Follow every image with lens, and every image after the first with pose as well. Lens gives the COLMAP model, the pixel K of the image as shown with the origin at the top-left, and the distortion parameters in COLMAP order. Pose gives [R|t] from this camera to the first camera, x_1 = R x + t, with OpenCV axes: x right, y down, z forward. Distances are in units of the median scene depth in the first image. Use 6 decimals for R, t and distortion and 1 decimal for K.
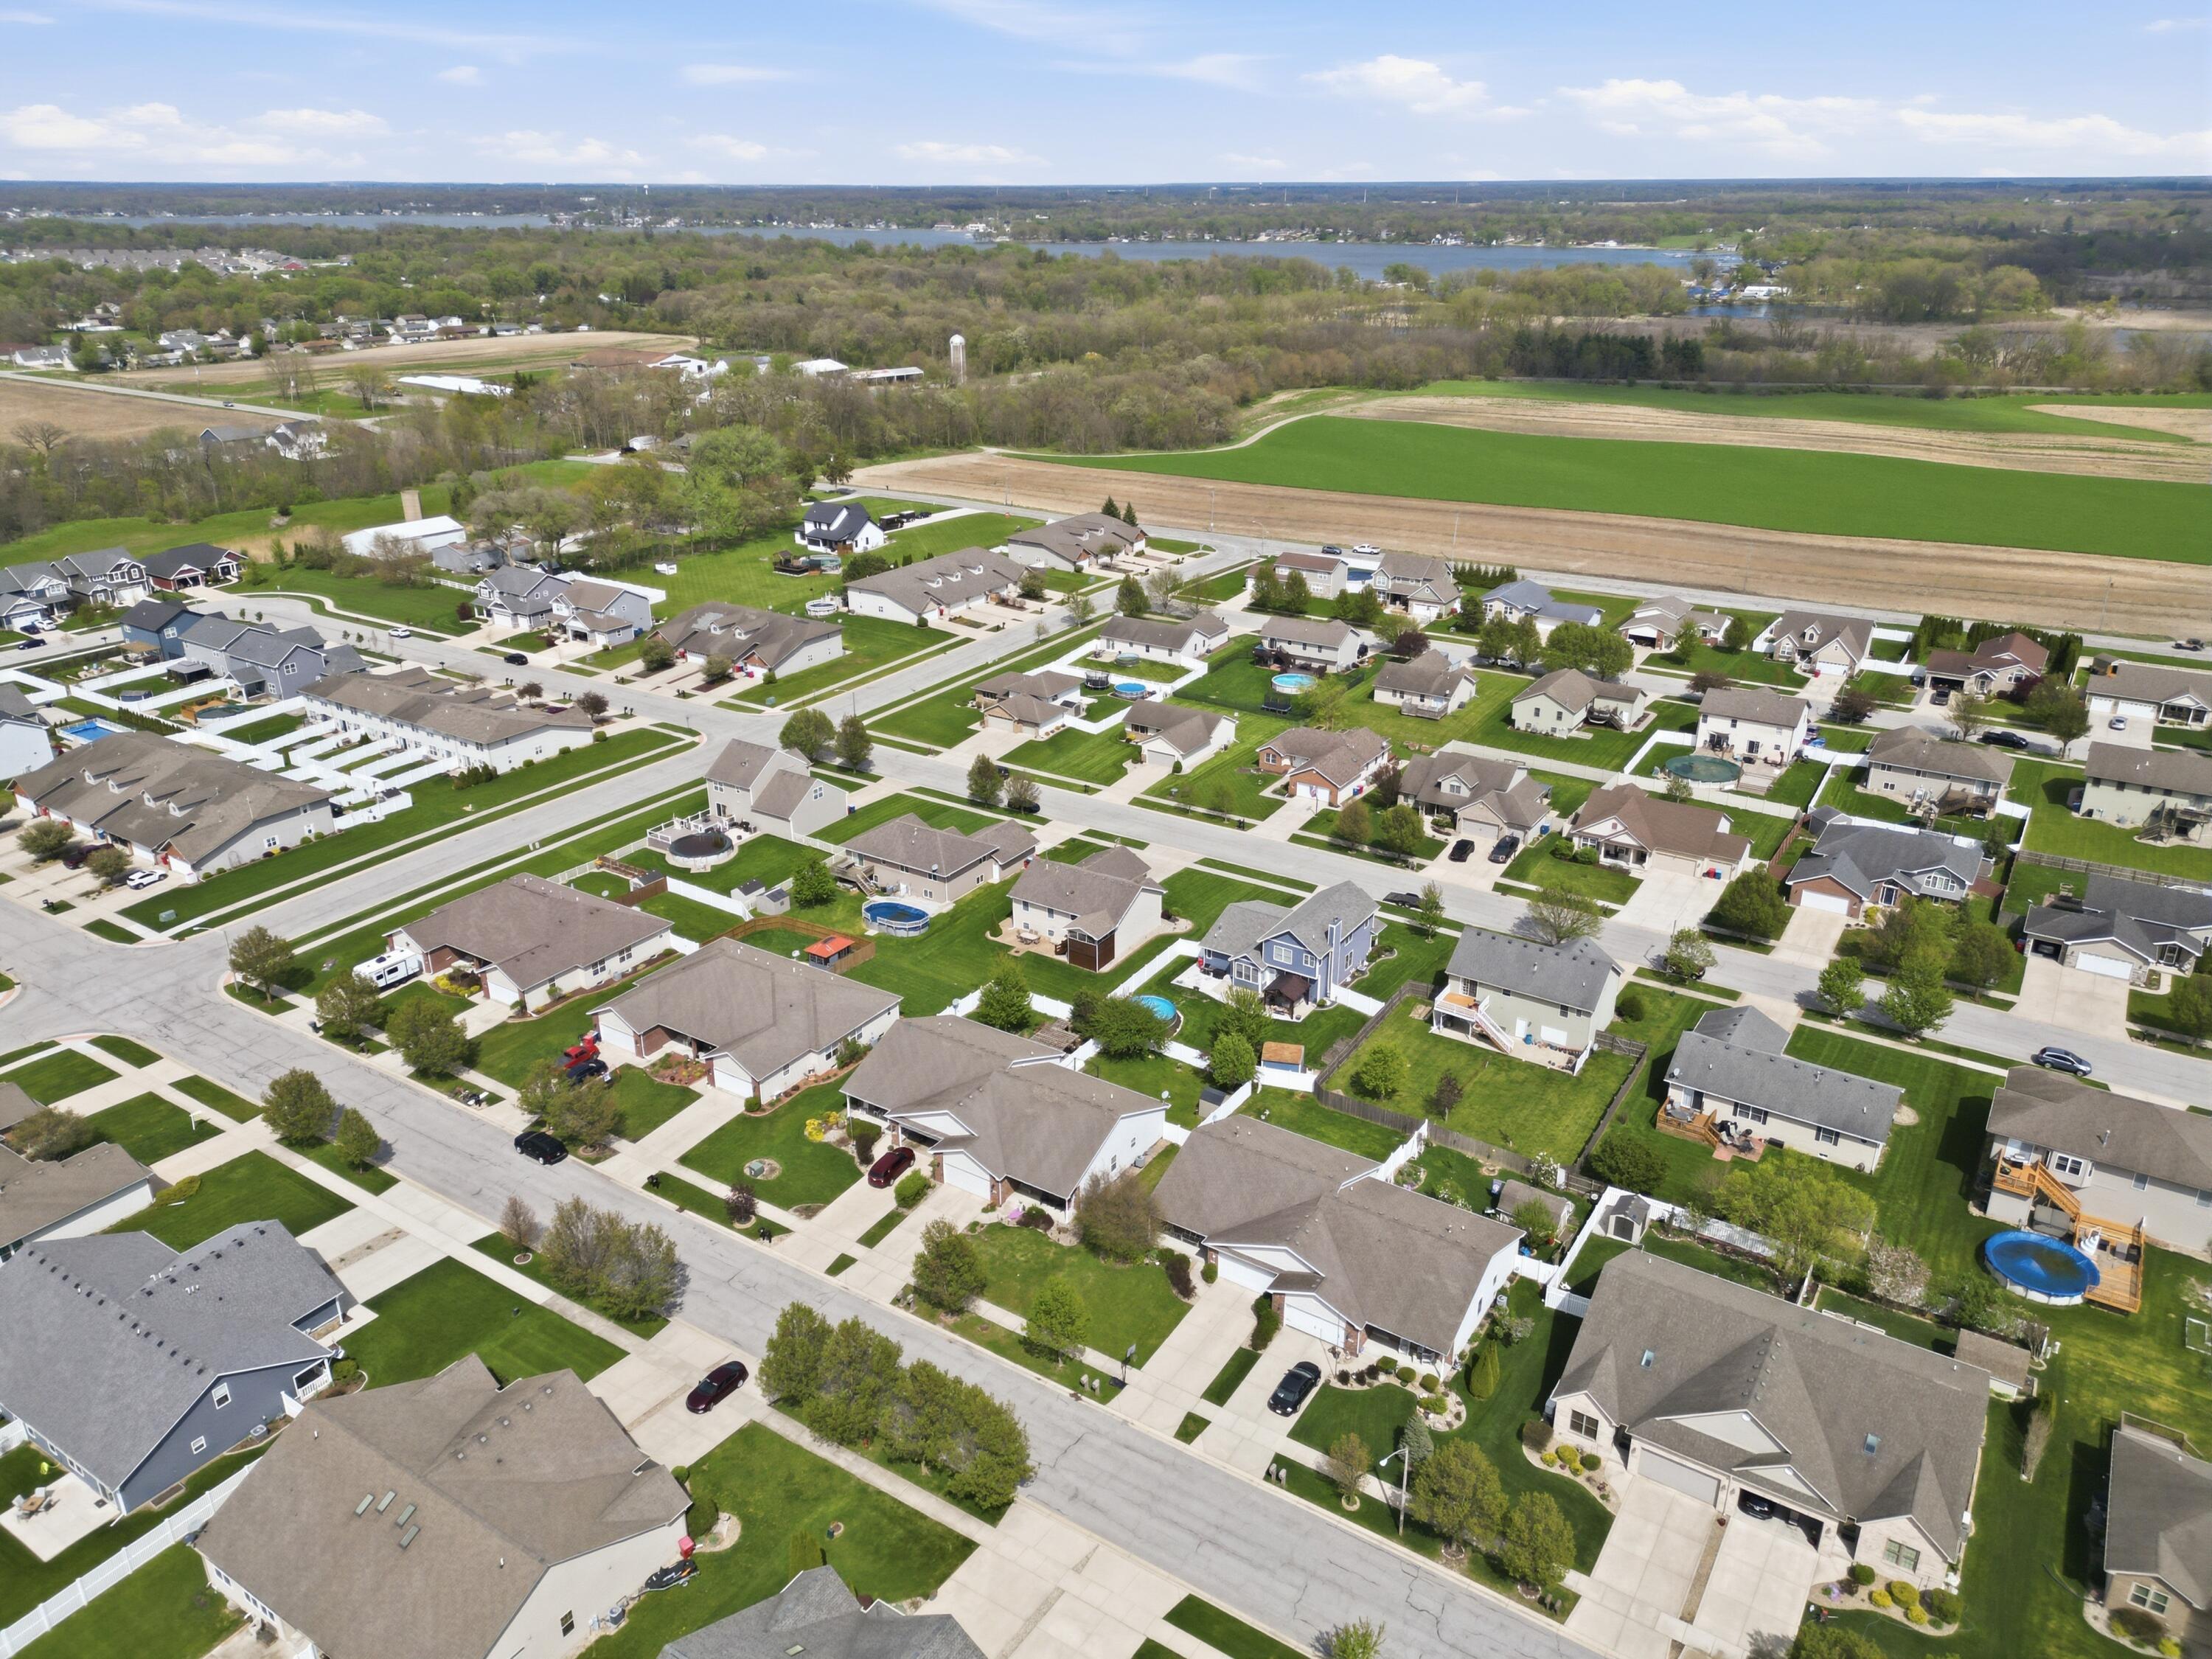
lens RADIAL K [[1531.0, 0, 1098.8], [0, 1531.0, 837.7], [0, 0, 1]] dist [0.076460, -0.075083]
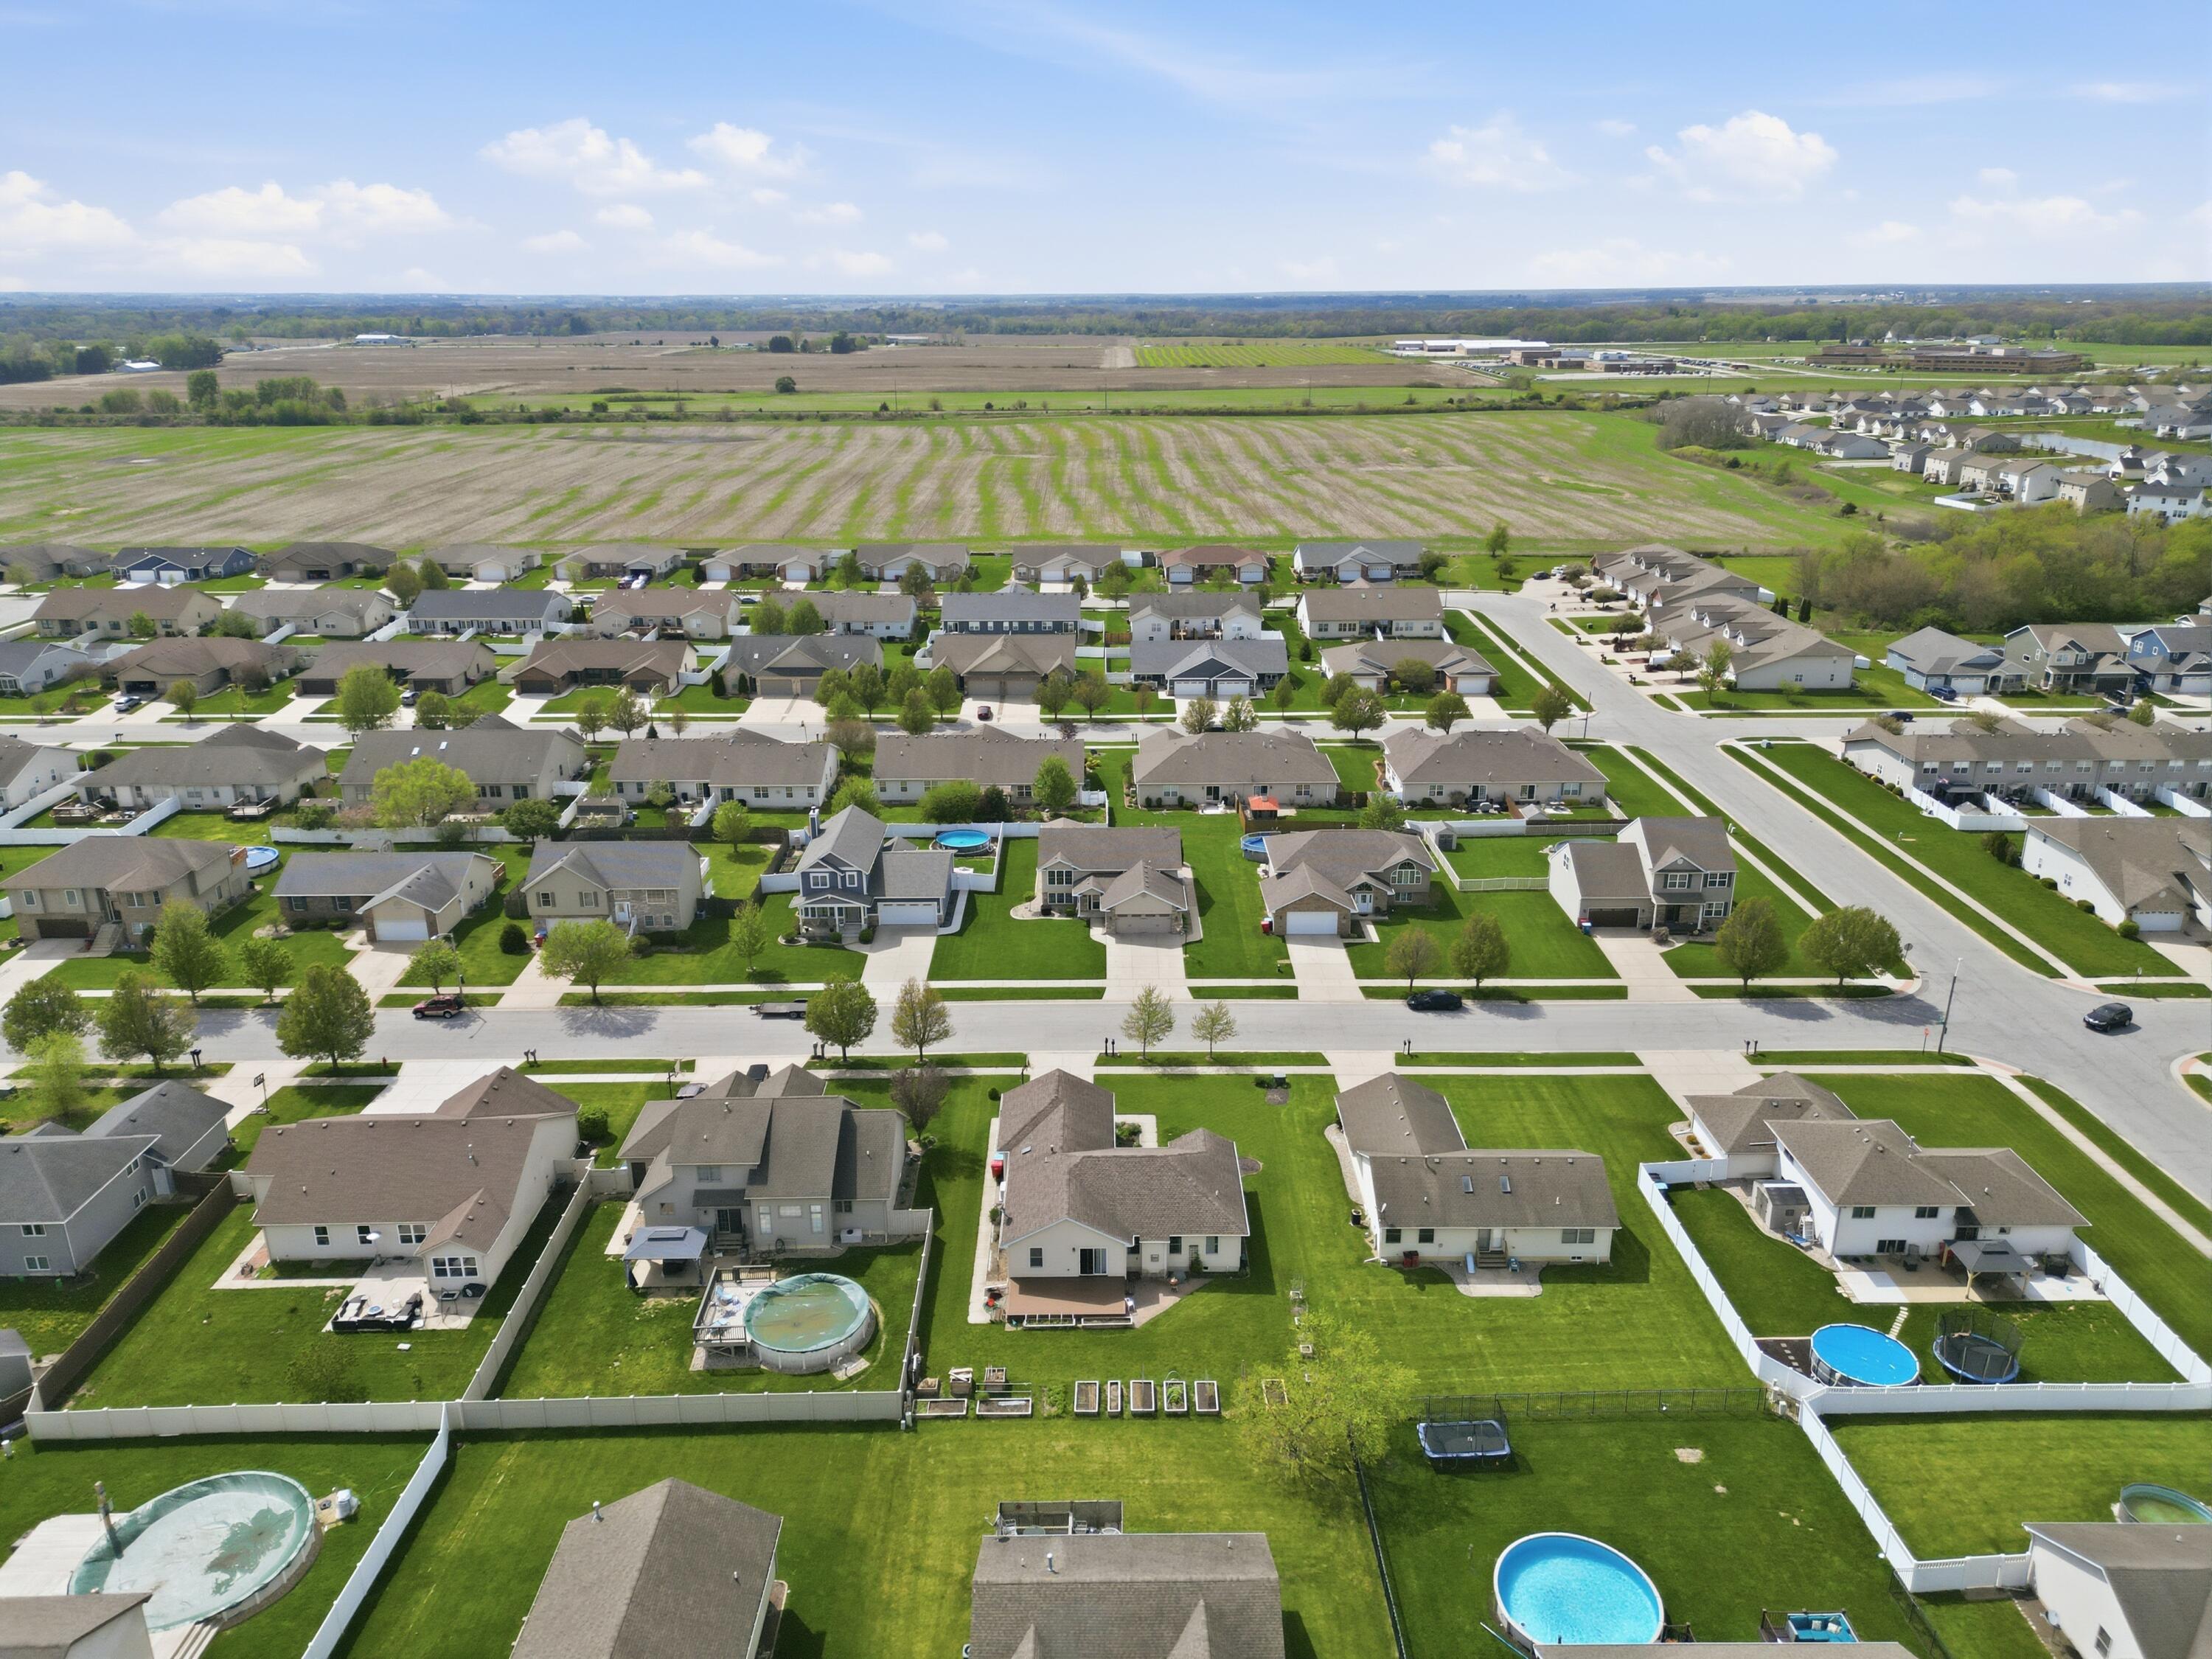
lens RADIAL K [[1531.0, 0, 1109.6], [0, 1531.0, 823.6], [0, 0, 1]] dist [0.076460, -0.075083]
pose [[-0.830022, 0.188978, -0.524739, 0.397894], [-0.212101, 0.763203, 0.610355, -0.452455], [0.515826, 0.617906, -0.593394, 1.283212]]
